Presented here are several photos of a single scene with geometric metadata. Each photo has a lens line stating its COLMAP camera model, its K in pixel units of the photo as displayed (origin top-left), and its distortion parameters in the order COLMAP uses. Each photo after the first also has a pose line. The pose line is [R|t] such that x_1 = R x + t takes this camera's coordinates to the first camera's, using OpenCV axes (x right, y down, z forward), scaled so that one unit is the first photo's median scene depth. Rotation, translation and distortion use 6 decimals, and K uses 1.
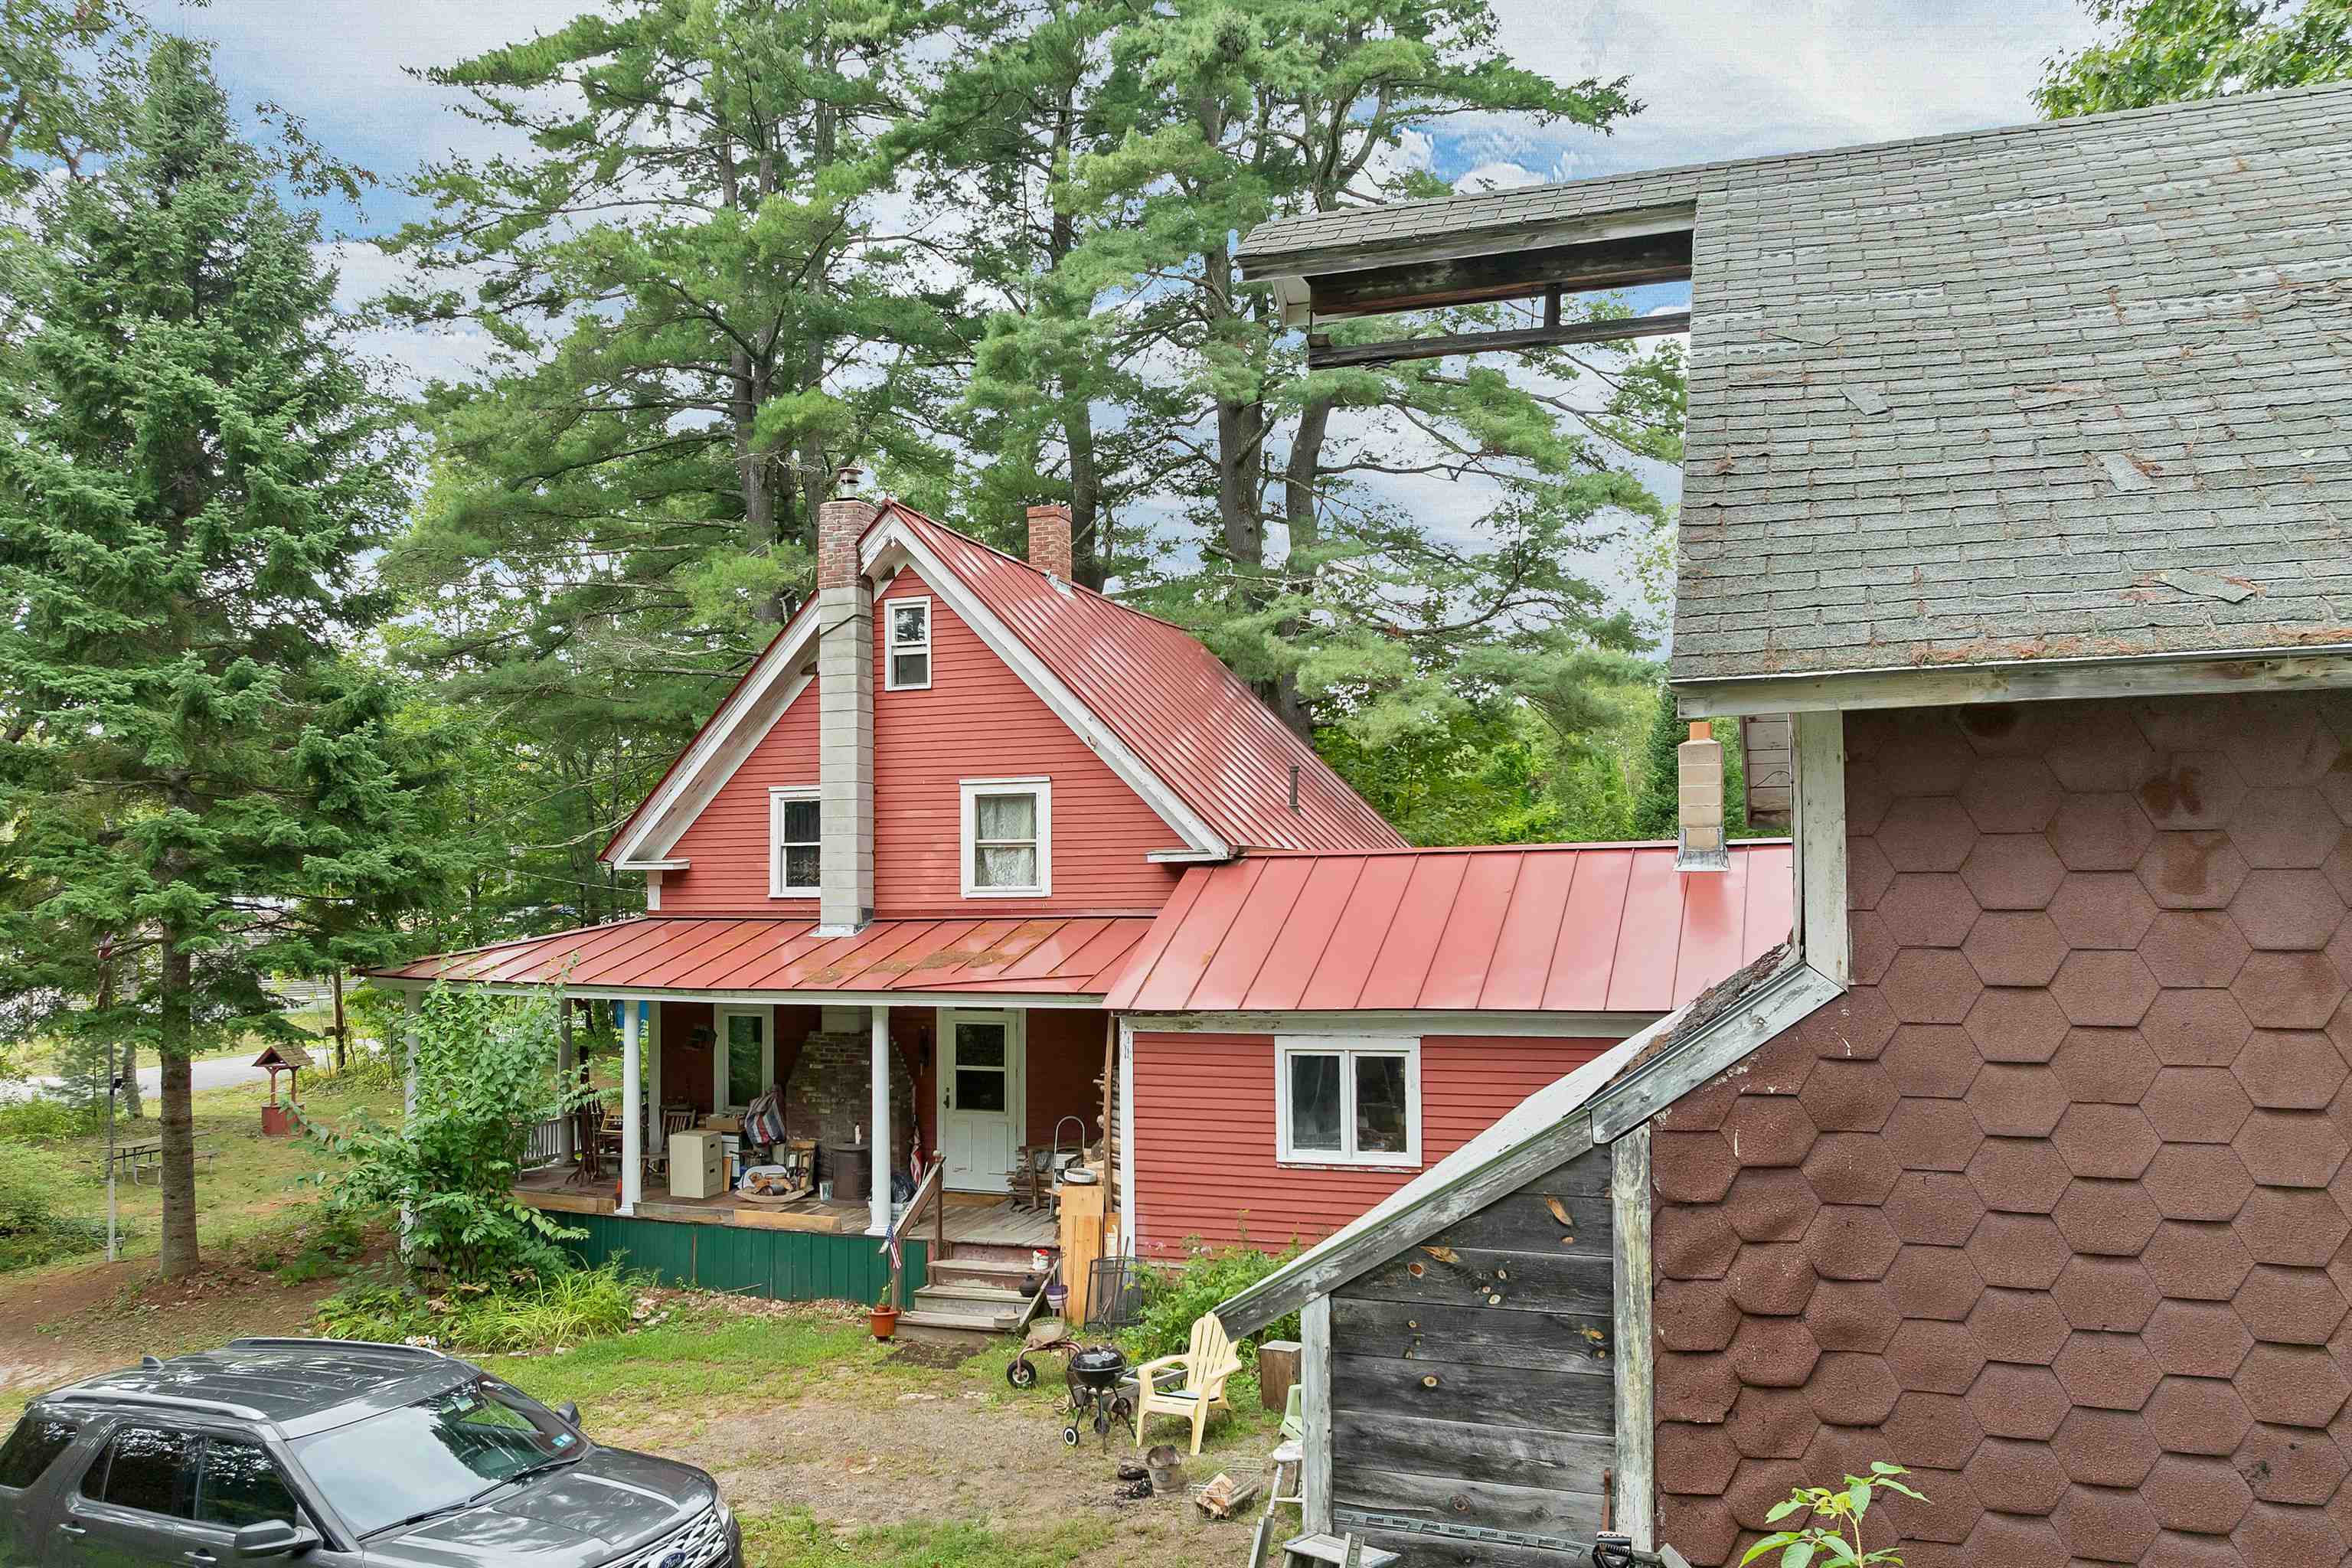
lens RADIAL K [[1663.4, 0, 1146.2], [0, 1663.4, 880.5], [0, 0, 1]] dist [-0.070228, 0.027614]
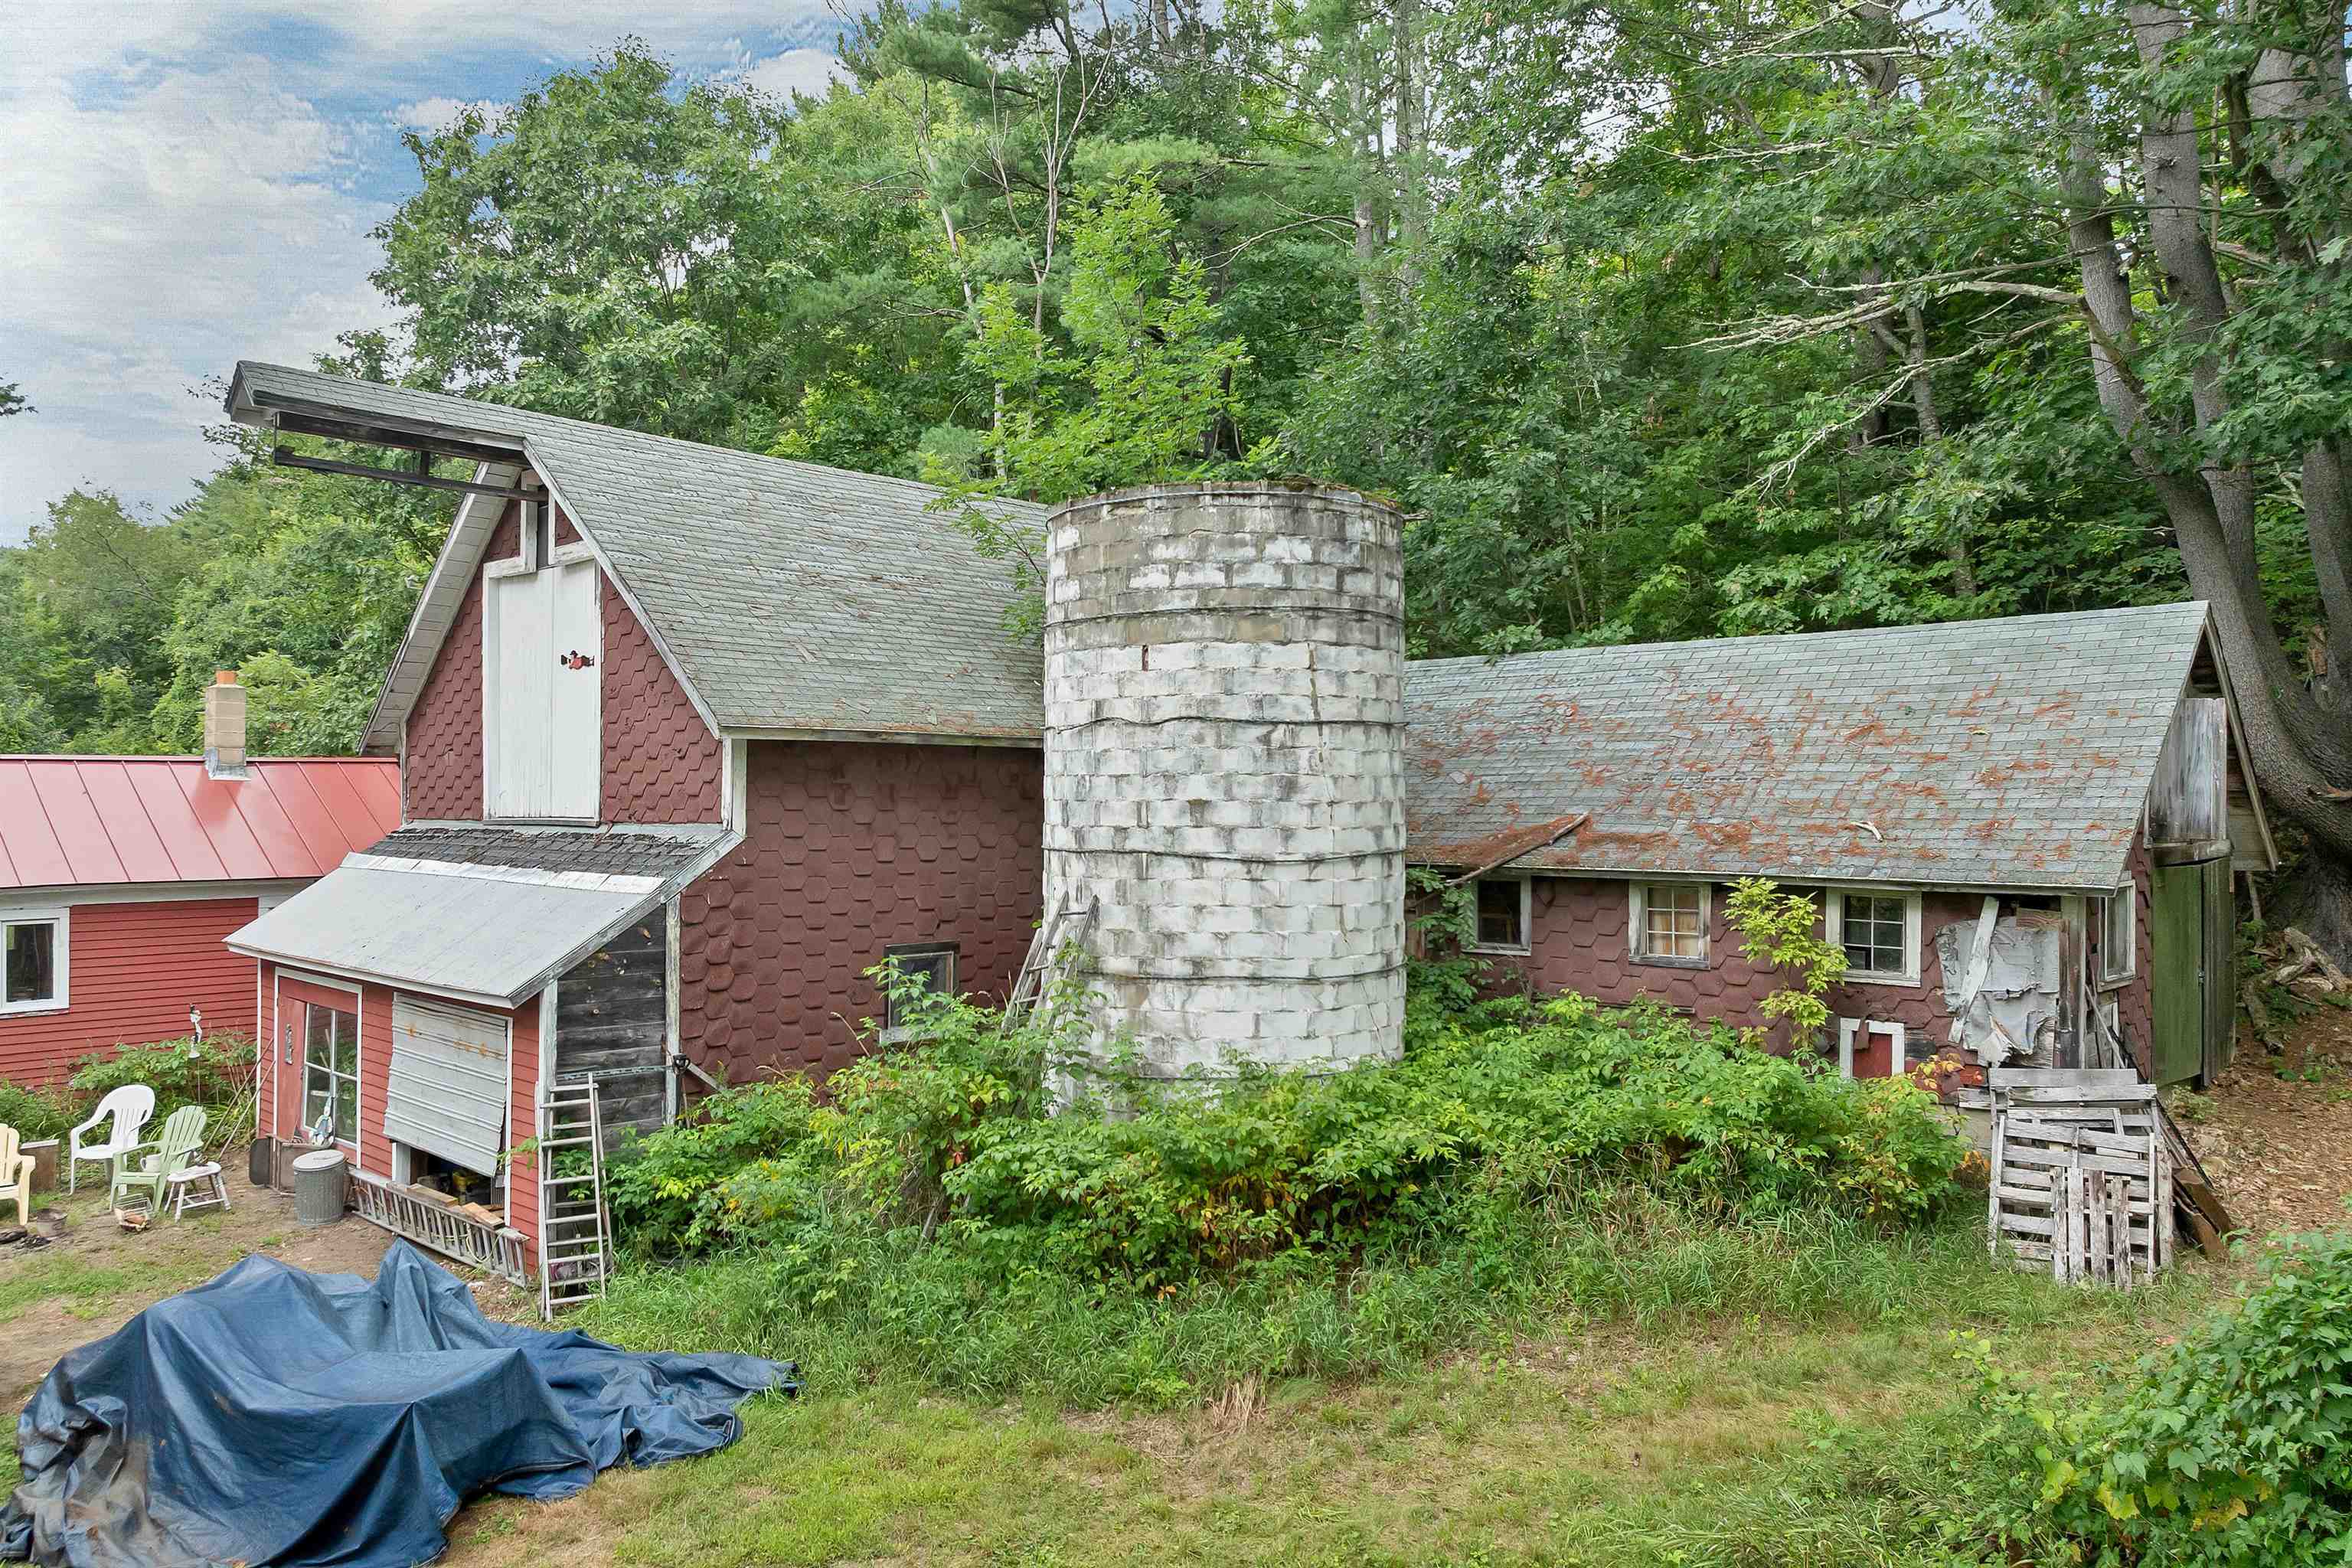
lens RADIAL K [[1599.3, 0, 1176.0], [0, 1599.3, 784.0], [0, 0, 1]] dist [-0.058824, -0.000760]
pose [[0.381937, 0.016550, 0.924040, -1.666794], [-0.019081, 0.999768, -0.010020, -0.011882], [-0.923991, -0.013805, 0.382165, -0.640439]]
